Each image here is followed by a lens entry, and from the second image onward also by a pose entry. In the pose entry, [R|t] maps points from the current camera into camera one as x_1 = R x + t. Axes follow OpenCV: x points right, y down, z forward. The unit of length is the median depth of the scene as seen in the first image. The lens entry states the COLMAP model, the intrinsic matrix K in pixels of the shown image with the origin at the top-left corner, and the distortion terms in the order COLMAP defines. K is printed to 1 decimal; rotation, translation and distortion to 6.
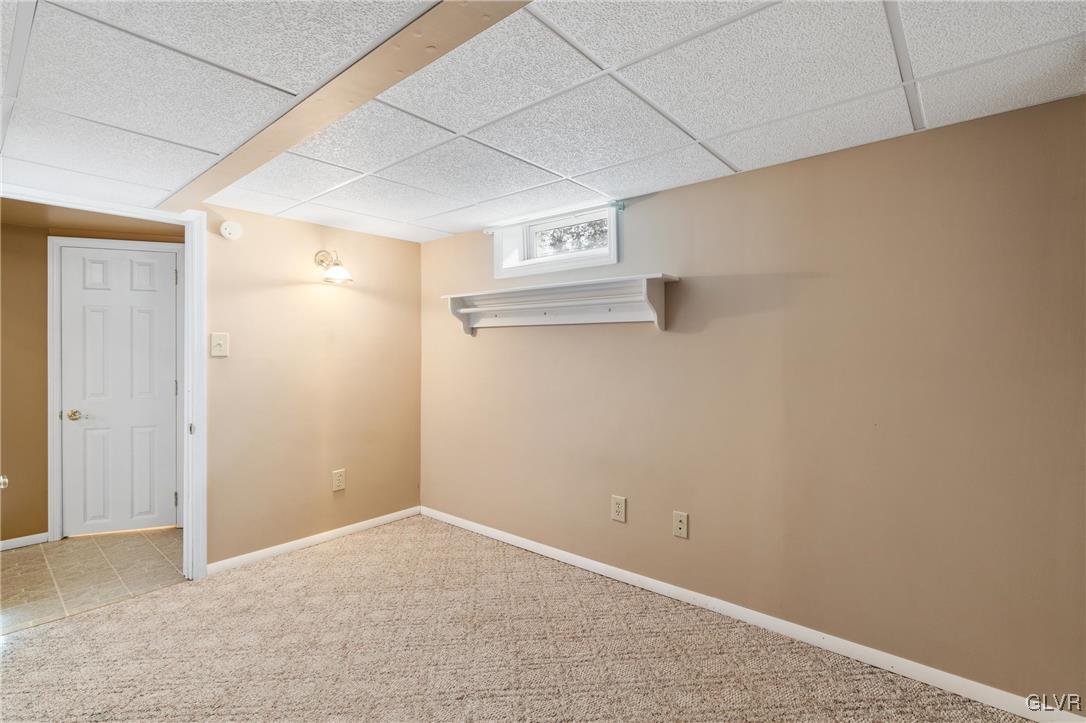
lens RADIAL K [[488.3, 0, 543.0], [0, 488.3, 361.5], [0, 0, 1]] dist [0.000599, 0.000038]
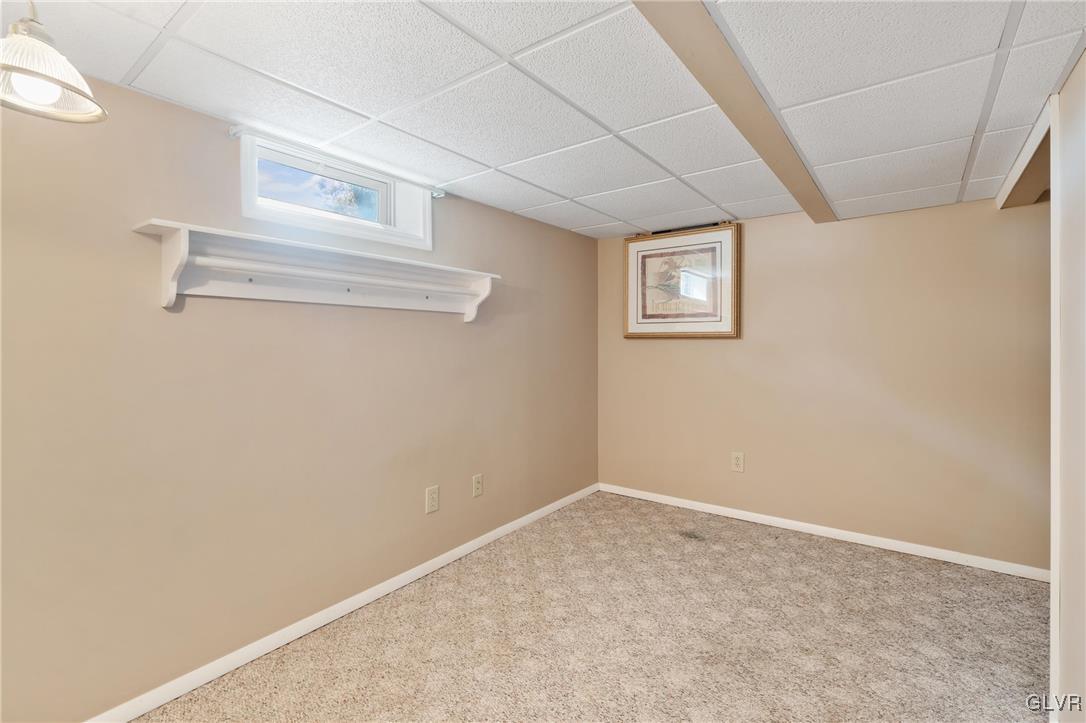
lens RADIAL K [[500.7, 0, 545.9], [0, 500.7, 342.6], [0, 0, 1]] dist [0.002233, 0.000209]
pose [[-0.057541, -0.019077, 0.998161, -0.865567], [0.007722, 0.999779, 0.019553, -0.033140], [-0.998313, 0.008833, -0.057381, 0.825102]]
